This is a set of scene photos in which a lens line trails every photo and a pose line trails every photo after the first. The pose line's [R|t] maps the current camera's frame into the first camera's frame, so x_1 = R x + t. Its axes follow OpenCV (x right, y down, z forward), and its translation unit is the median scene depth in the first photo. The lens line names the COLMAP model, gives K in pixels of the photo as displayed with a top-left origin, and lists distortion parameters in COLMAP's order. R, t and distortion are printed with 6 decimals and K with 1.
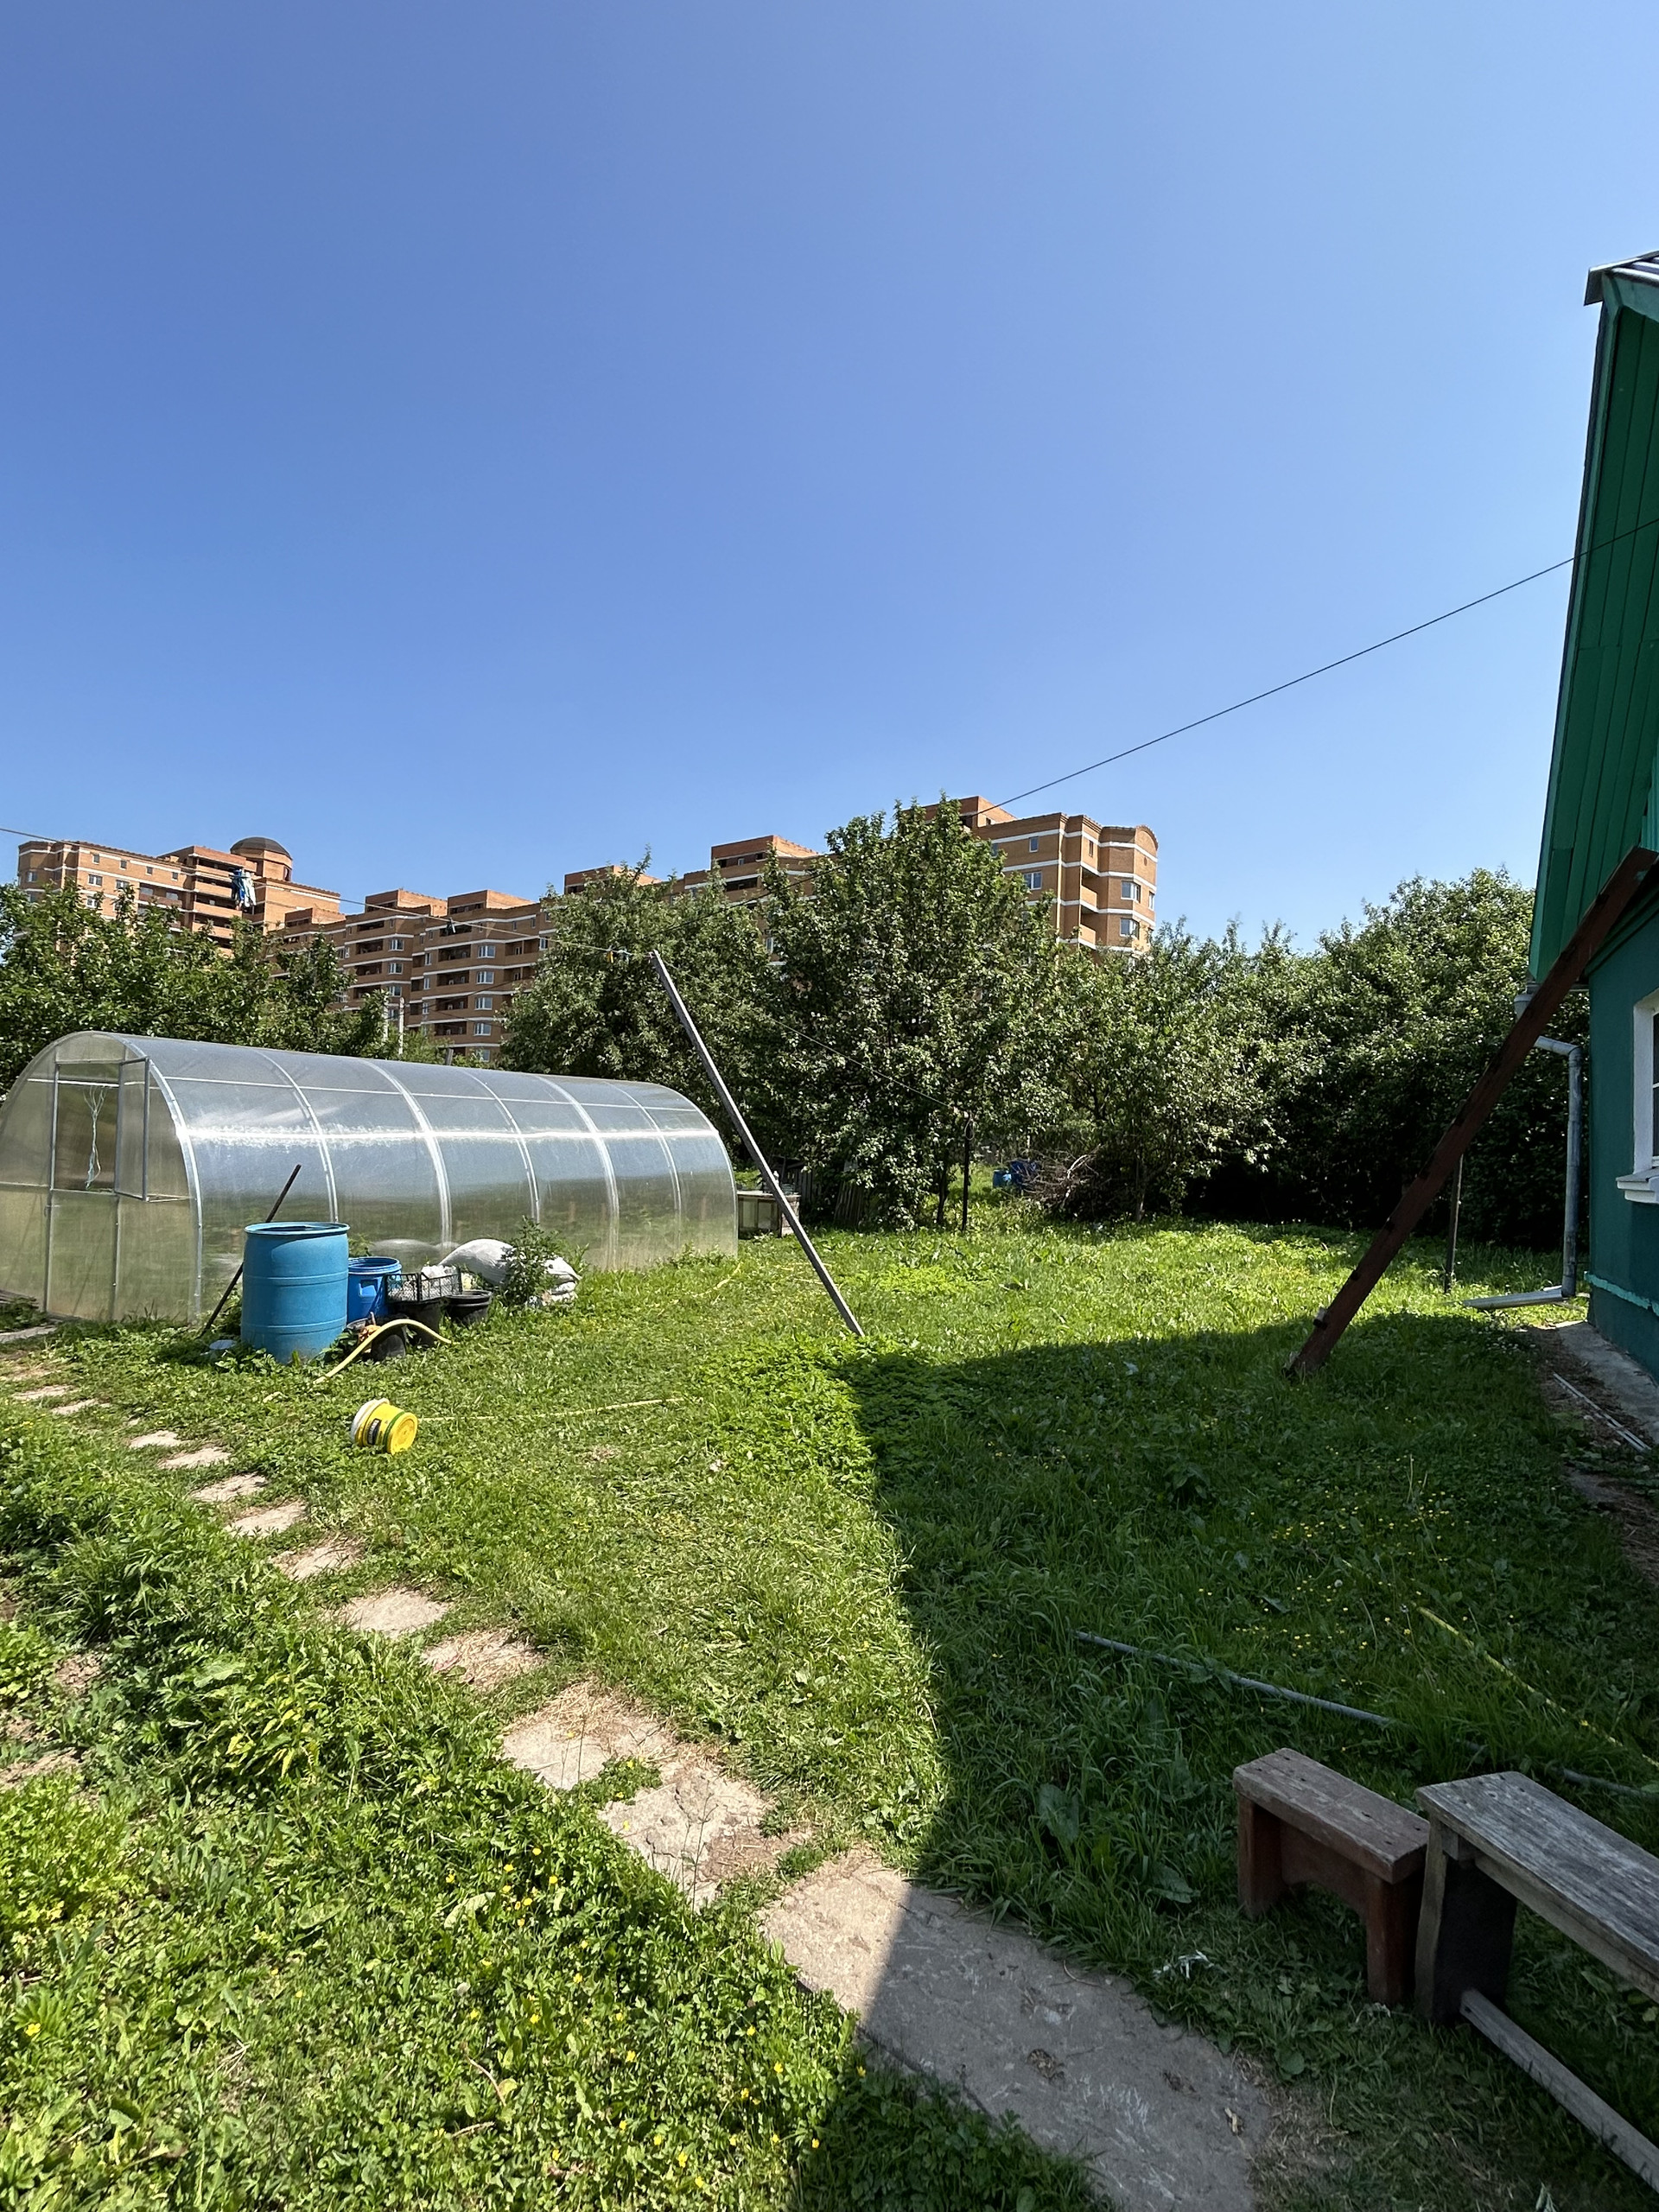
lens RADIAL K [[1097.1, 0, 841.4], [0, 1097.1, 1098.4], [0, 0, 1]] dist [-0.005430, 0.004272]
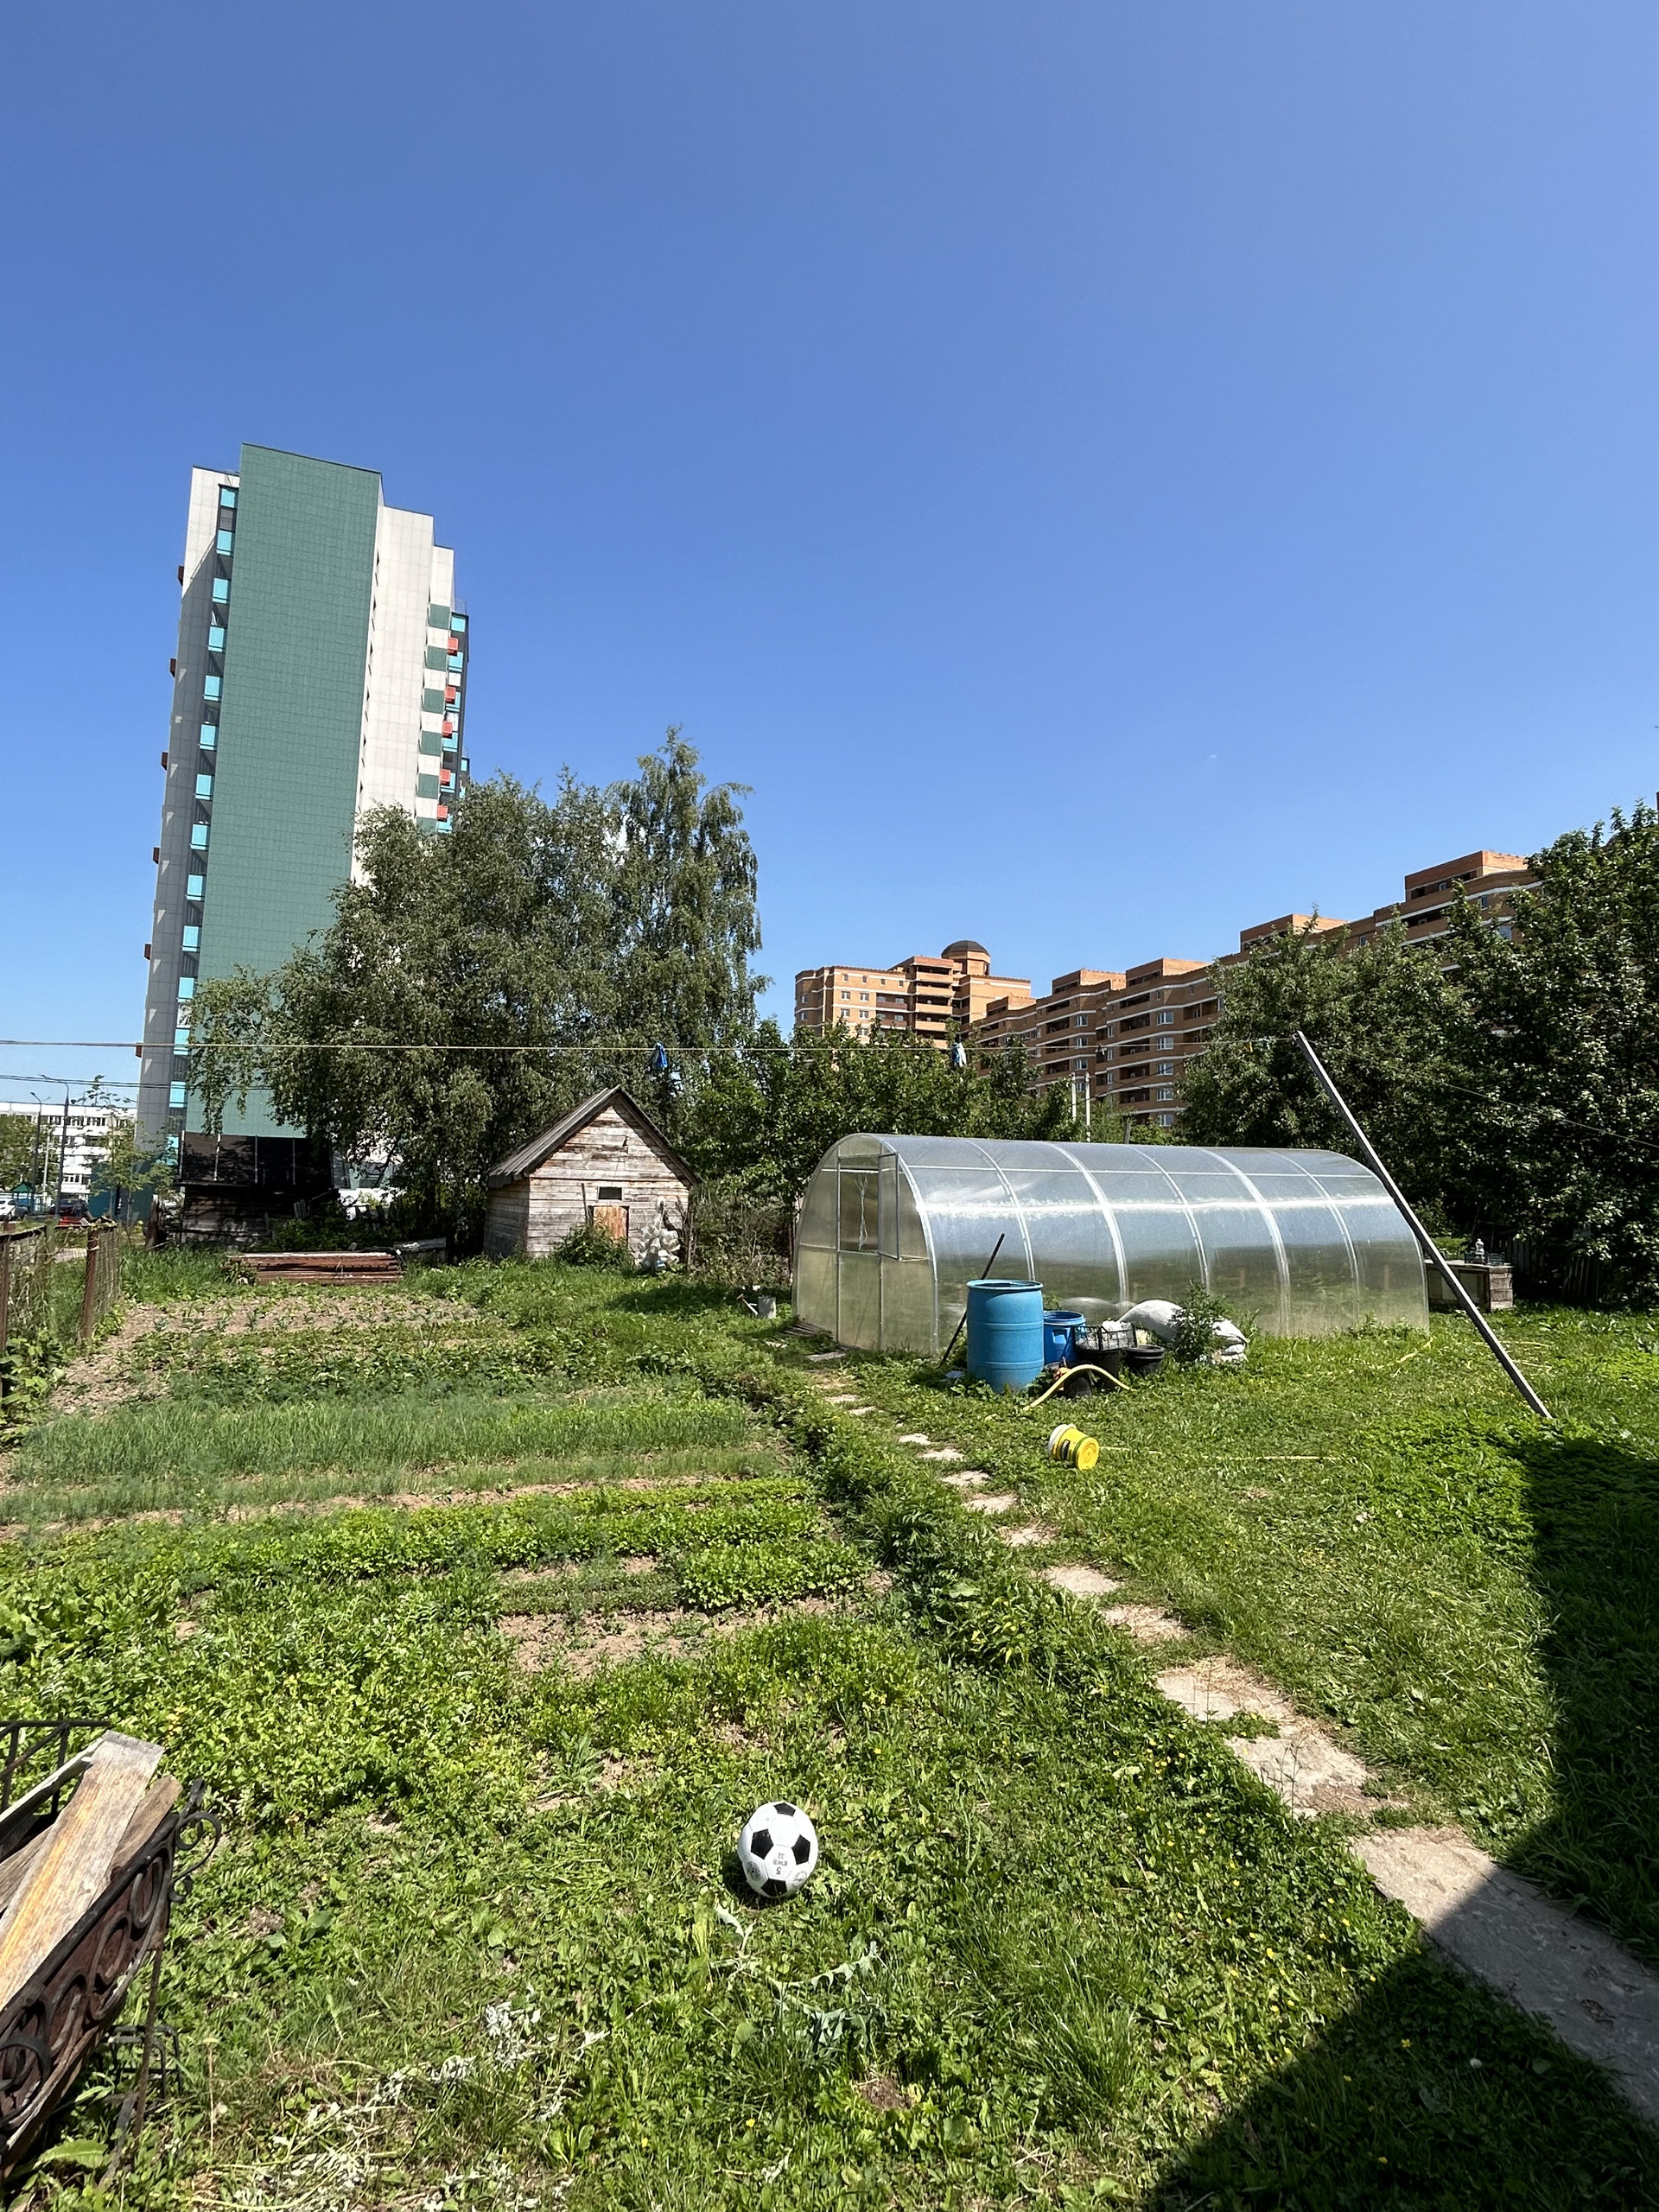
lens RADIAL K [[1097.1, 0, 839.8], [0, 1097.1, 1094.6], [0, 0, 1]] dist [-0.005430, 0.004272]
pose [[0.820102, -0.067463, -0.568226, 0.103333], [0.032476, 0.996913, -0.071486, -0.019600], [0.571294, 0.040172, 0.819761, -0.193517]]
